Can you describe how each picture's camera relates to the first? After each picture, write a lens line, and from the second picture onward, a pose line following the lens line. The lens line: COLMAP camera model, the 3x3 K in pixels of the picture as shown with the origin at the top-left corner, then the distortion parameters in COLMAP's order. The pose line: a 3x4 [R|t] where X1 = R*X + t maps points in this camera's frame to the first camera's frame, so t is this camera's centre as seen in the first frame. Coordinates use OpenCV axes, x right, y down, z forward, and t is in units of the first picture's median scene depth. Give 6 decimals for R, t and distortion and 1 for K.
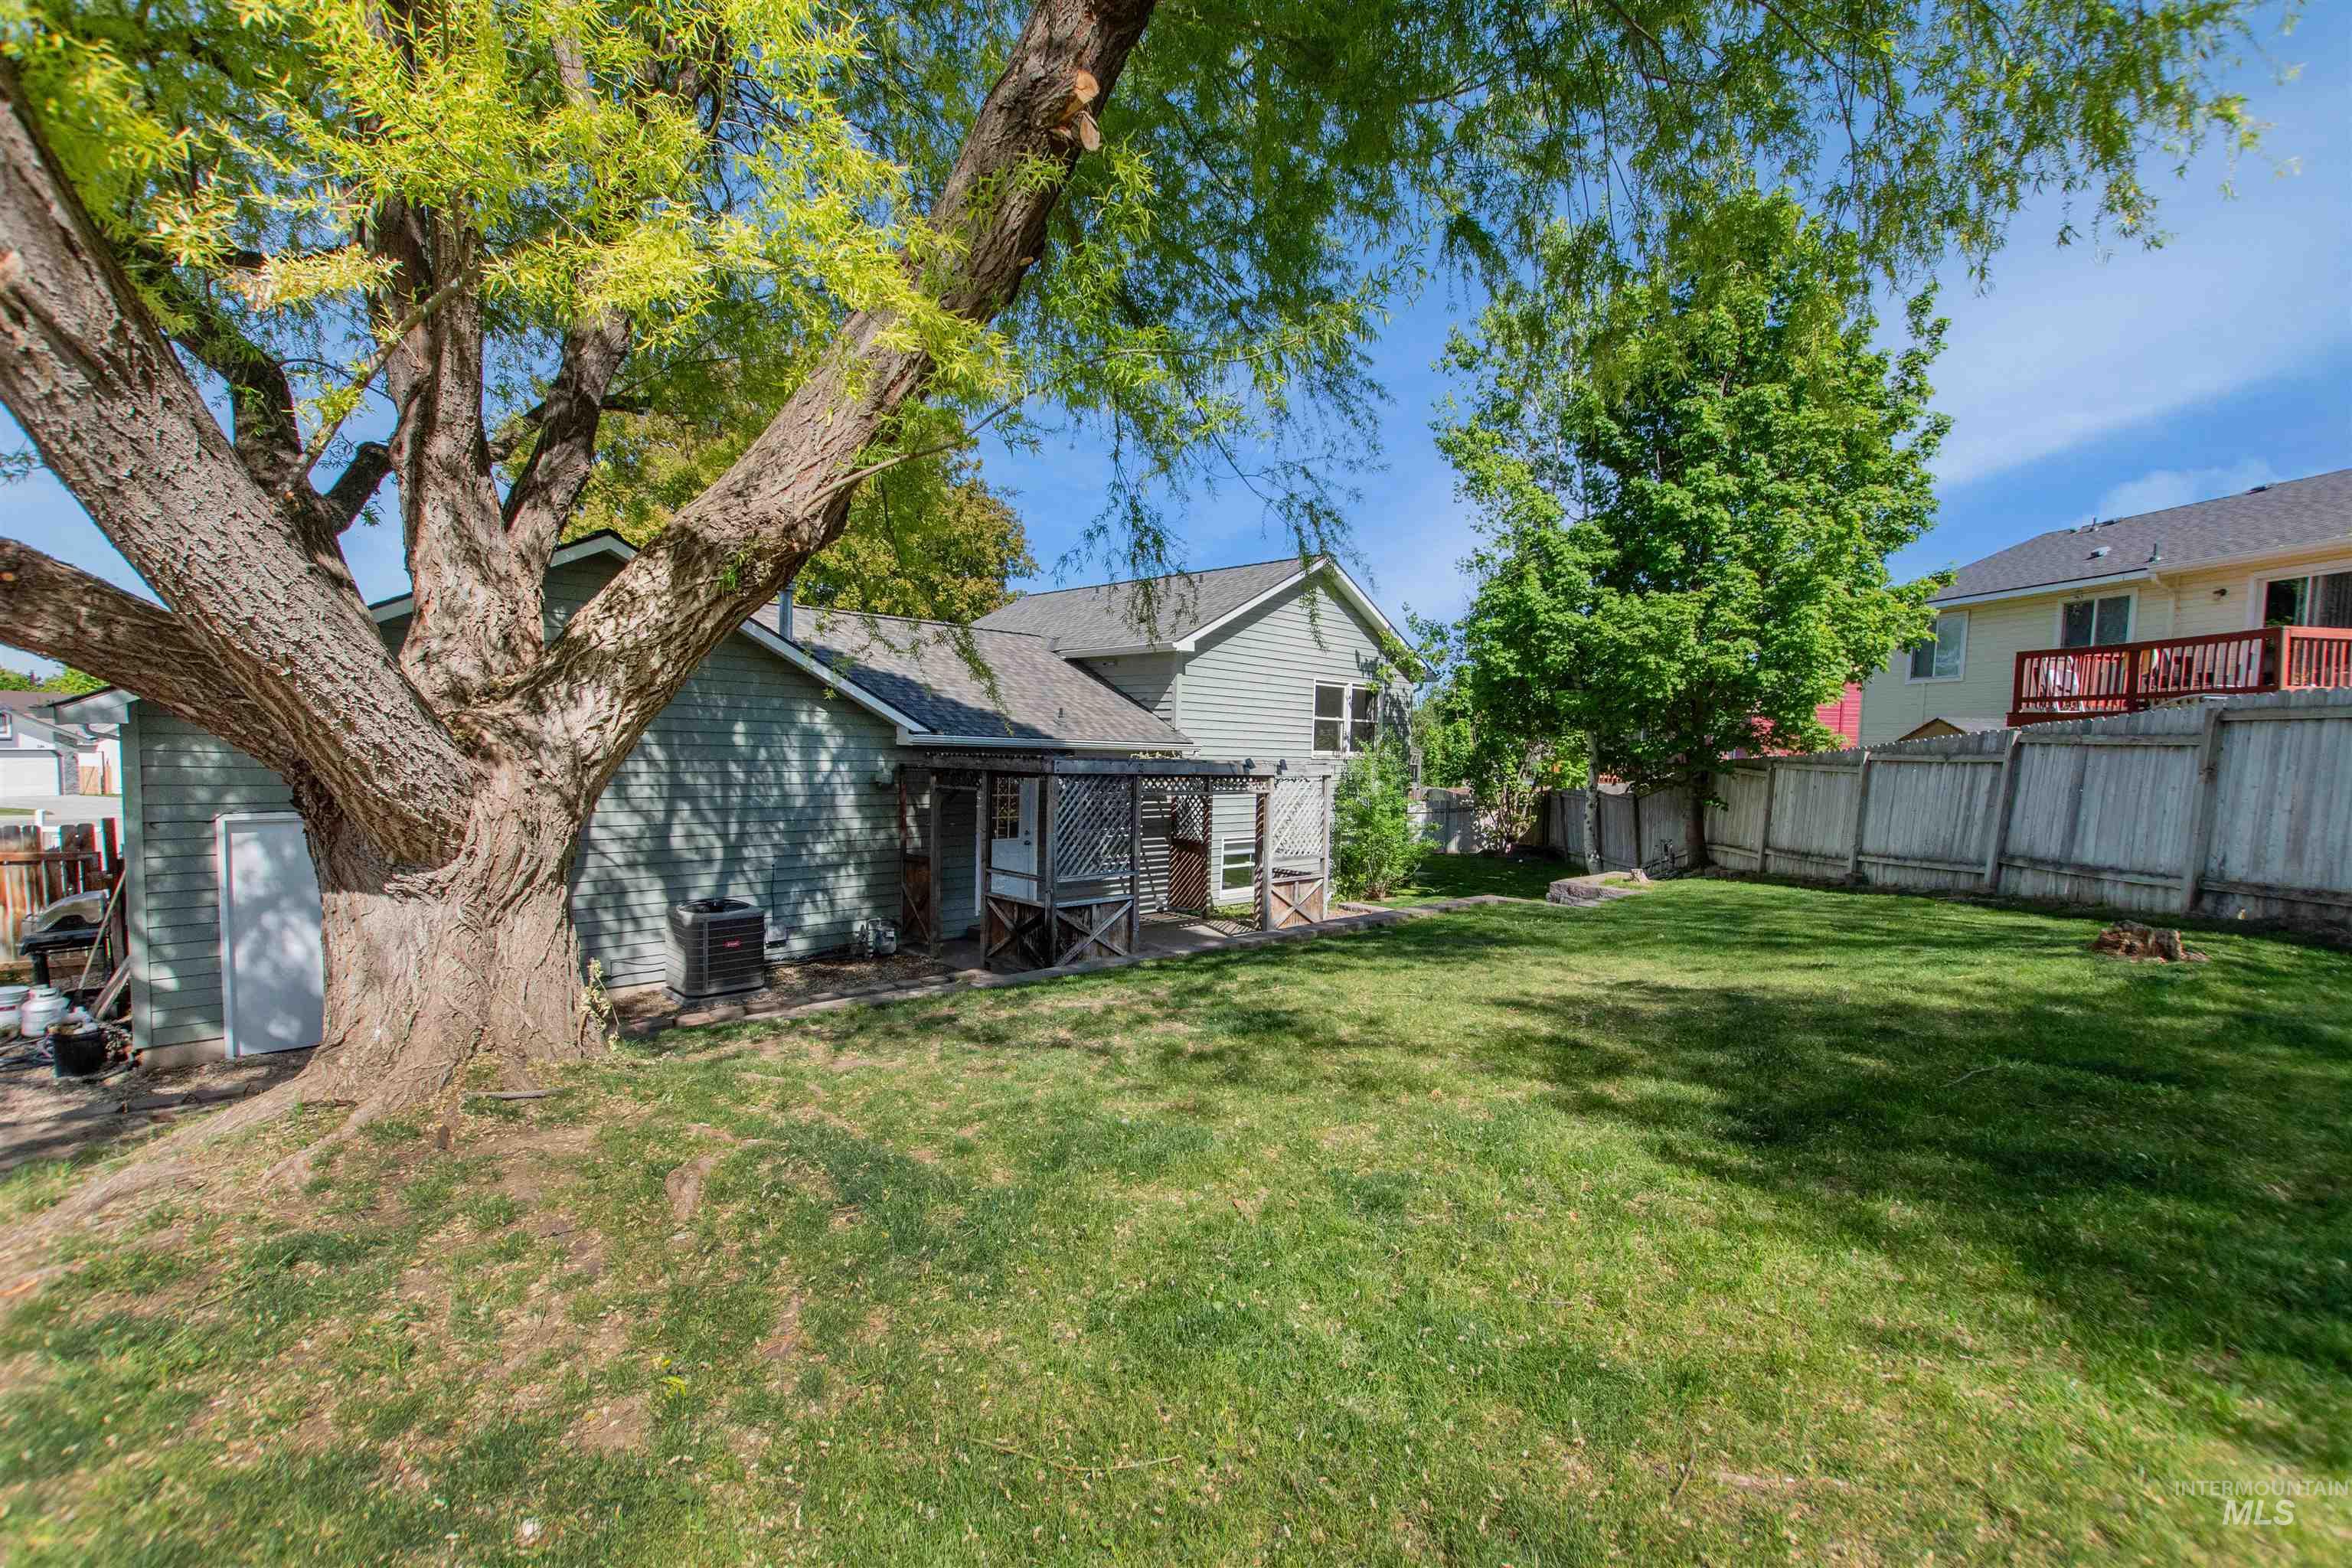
lens RADIAL K [[1017.1, 0, 1169.4], [0, 1017.1, 816.2], [0, 0, 1]] dist [-0.000684, -0.000252]
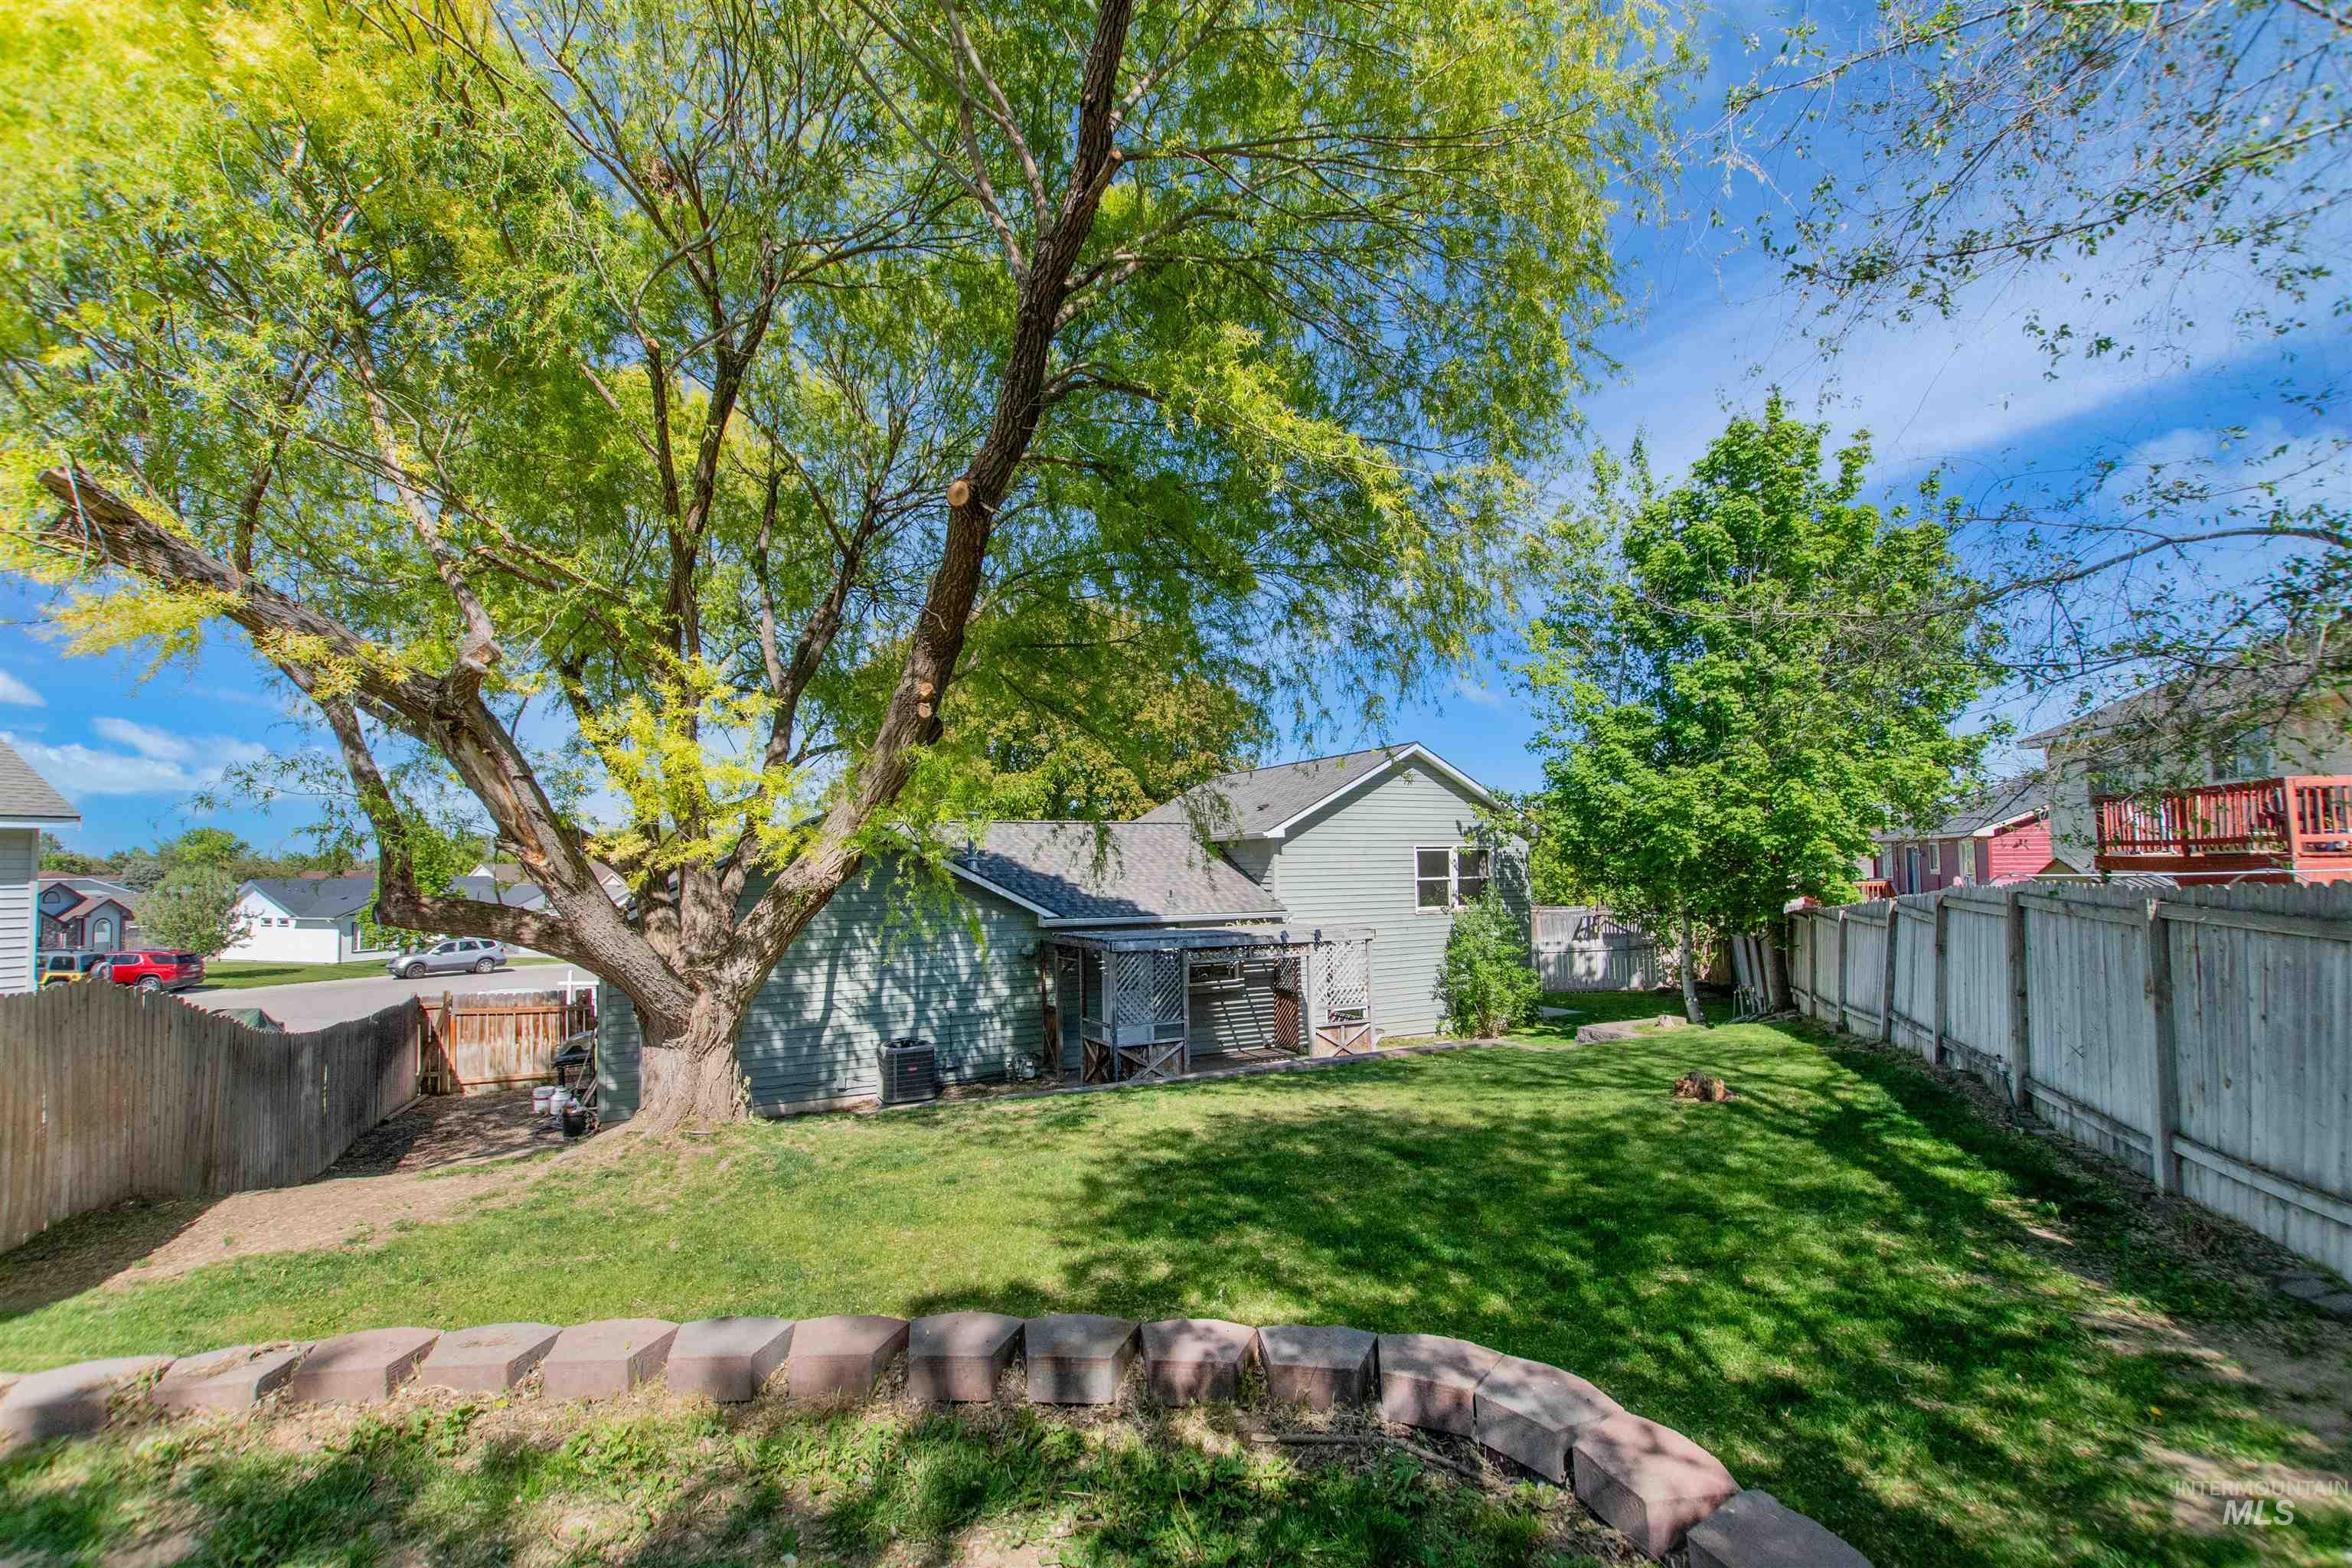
lens RADIAL K [[1026.1, 0, 1174.5], [0, 1026.1, 812.9], [0, 0, 1]] dist [0.003179, -0.000171]
pose [[0.950283, -0.057444, -0.306044, 0.344501], [0.019666, 0.991947, -0.125121, -0.043355], [0.310767, 0.112882, 0.943759, -0.293441]]
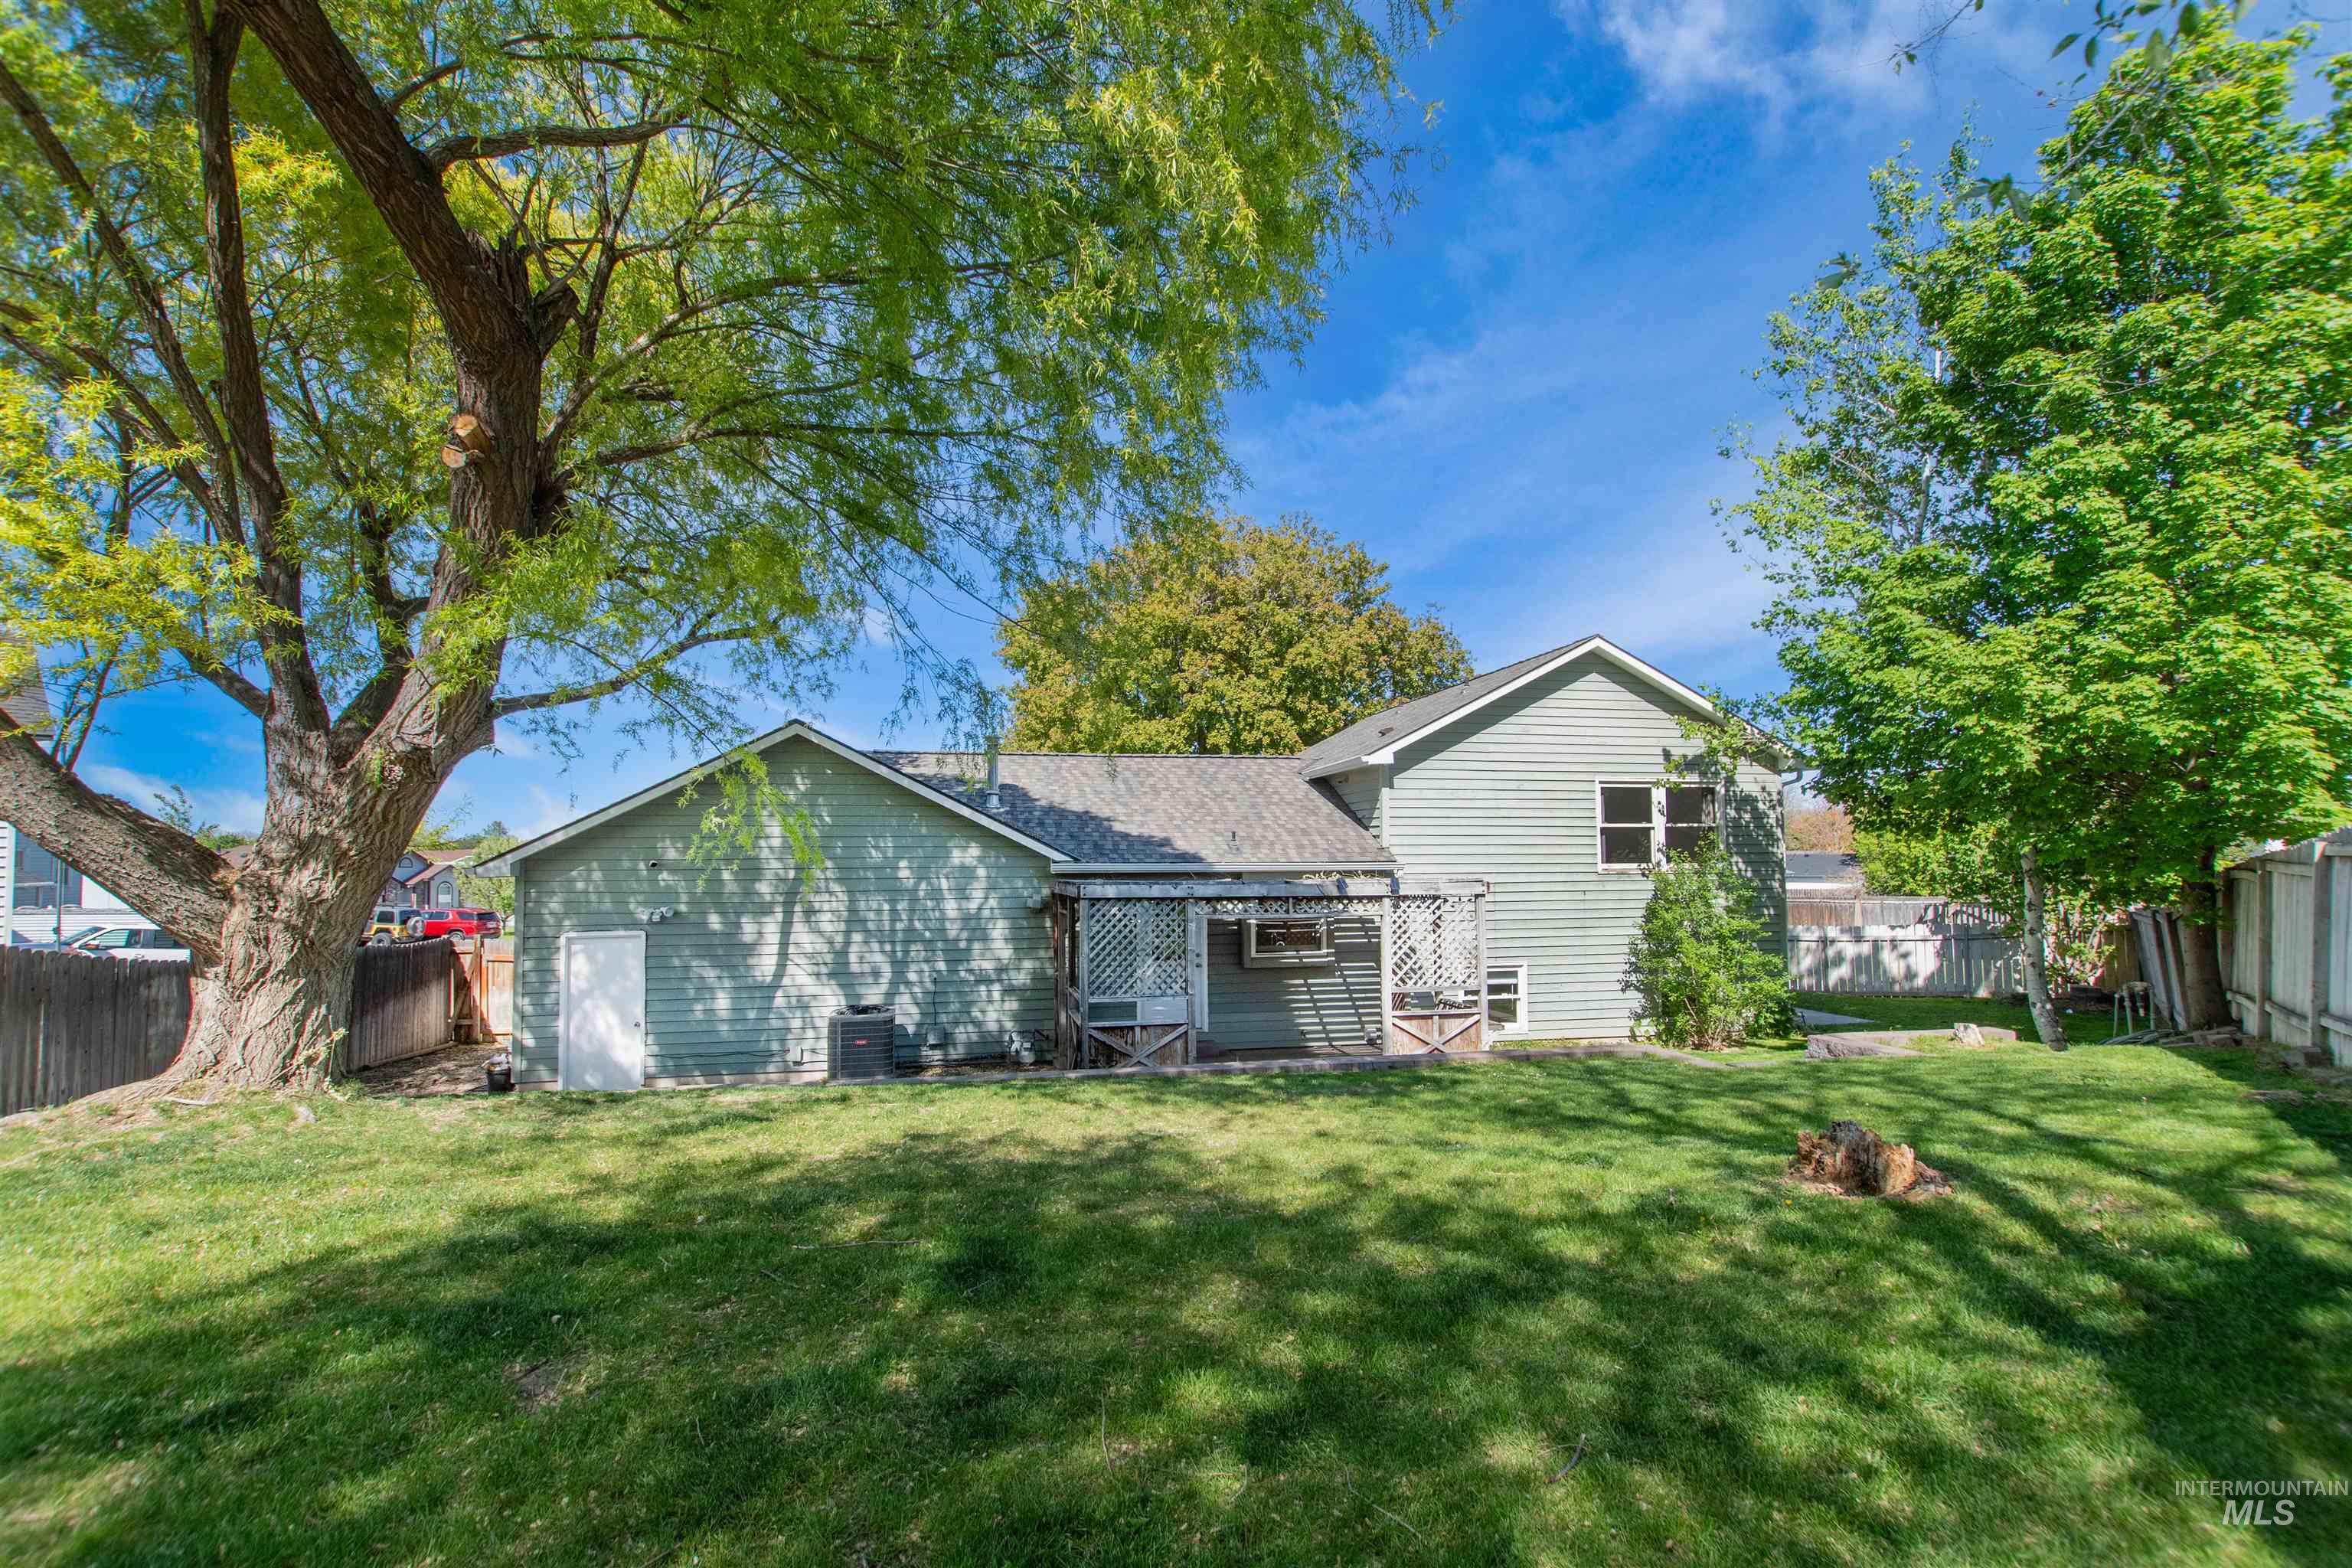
lens RADIAL K [[1046.0, 0, 1171.8], [0, 1046.0, 816.8], [0, 0, 1]] dist [0.011549, -0.007278]
pose [[0.832829, -0.055992, -0.550691, 0.463704], [-0.007938, 0.993560, -0.113025, -0.002996], [0.553473, 0.098502, 0.827022, 0.110909]]
